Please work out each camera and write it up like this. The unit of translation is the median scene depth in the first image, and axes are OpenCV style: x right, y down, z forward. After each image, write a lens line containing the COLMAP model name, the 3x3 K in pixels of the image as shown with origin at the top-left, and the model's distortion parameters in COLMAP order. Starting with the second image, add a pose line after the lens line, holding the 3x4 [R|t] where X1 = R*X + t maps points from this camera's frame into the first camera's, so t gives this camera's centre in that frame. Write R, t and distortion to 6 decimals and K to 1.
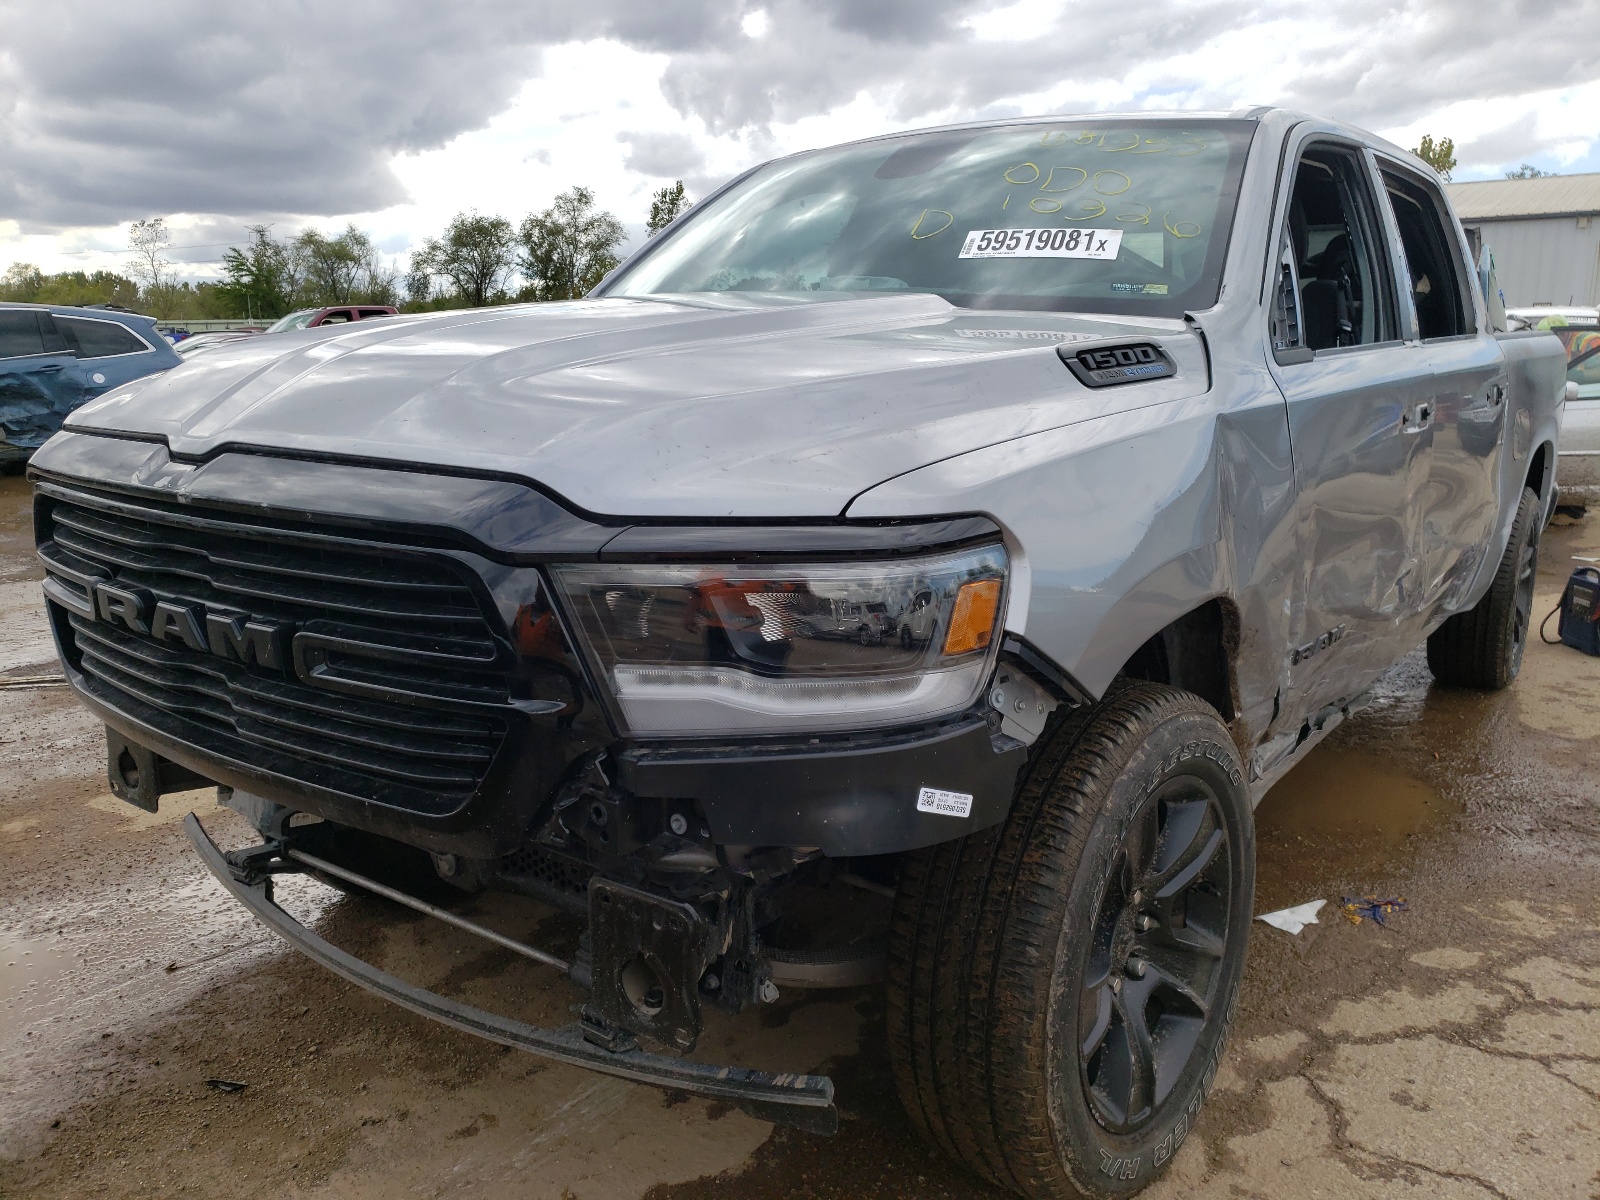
lens RADIAL K [[1245.3, 0, 800.0], [0, 1245.3, 600.0], [0, 0, 1]] dist [-0.001425, -0.002220]
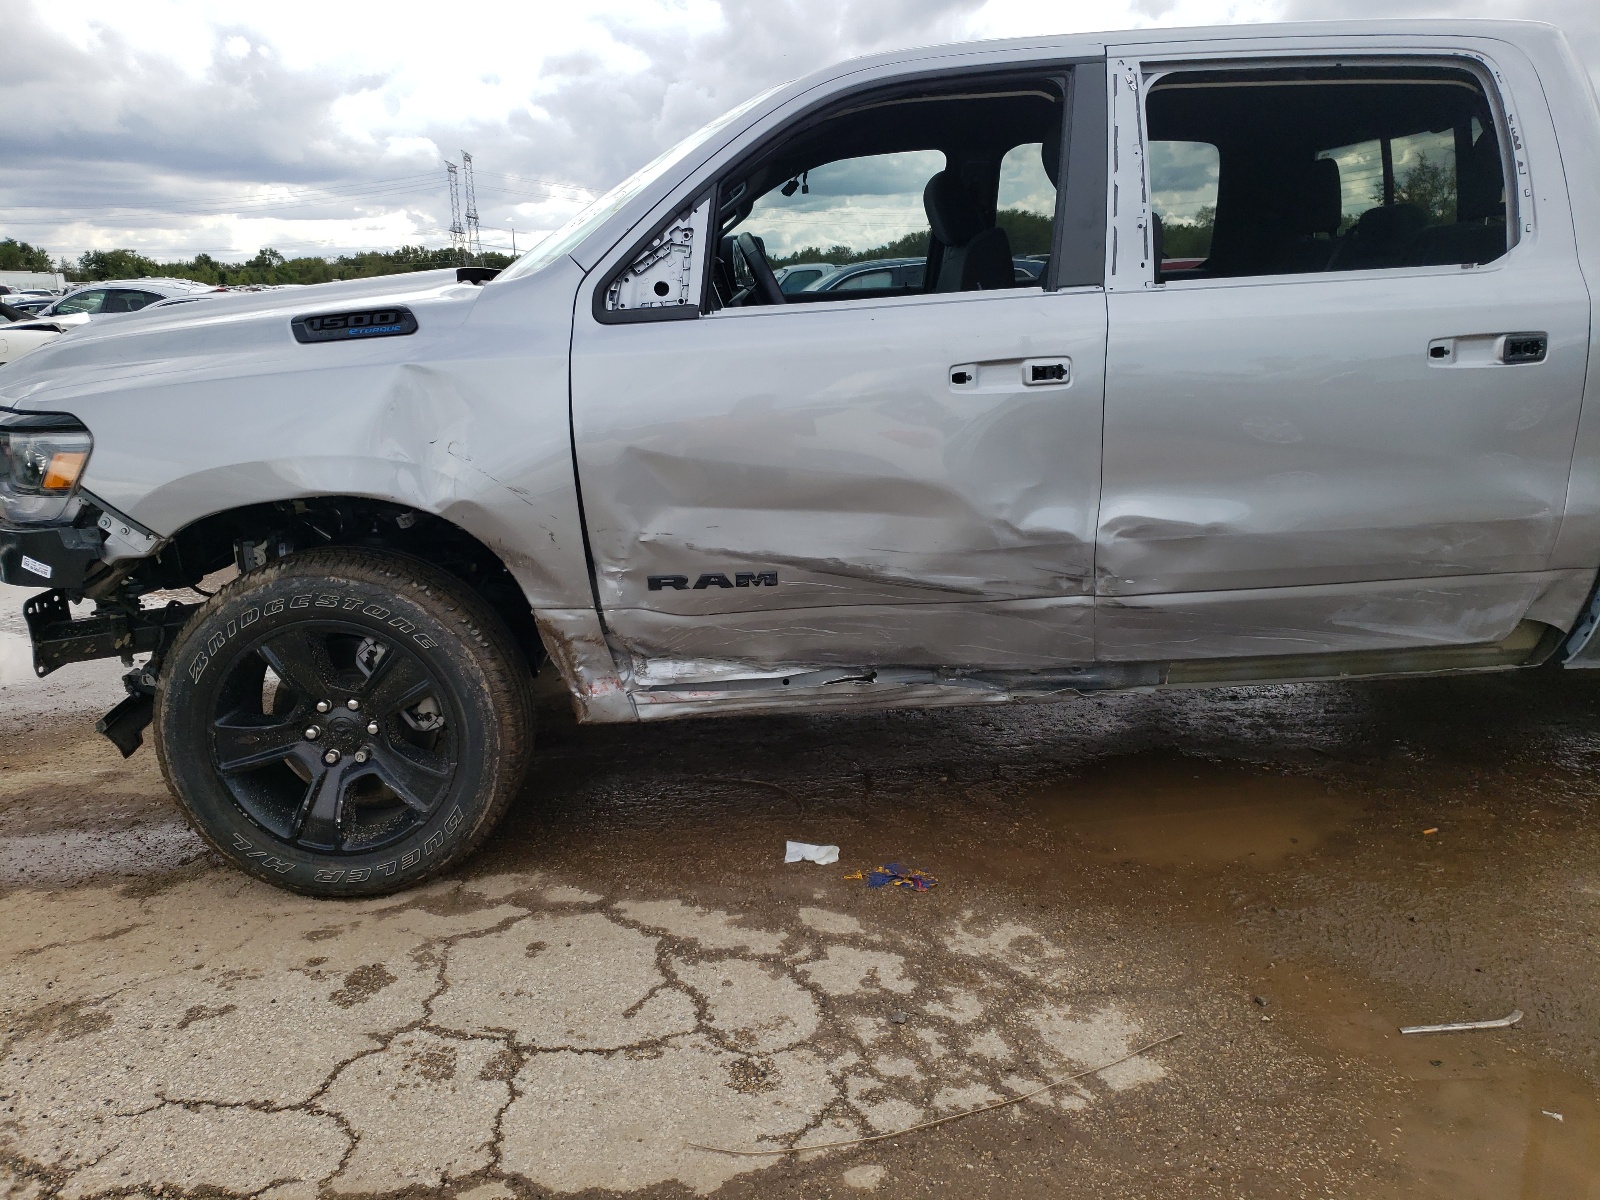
lens RADIAL K [[1245.3, 0, 800.0], [0, 1245.3, 600.0], [0, 0, 1]] dist [-0.001425, -0.002220]
pose [[0.664579, 0.164734, -0.728833, 1.397499], [-0.125792, 0.986140, 0.108190, -0.085678], [0.736554, 0.019780, 0.676090, 0.349332]]
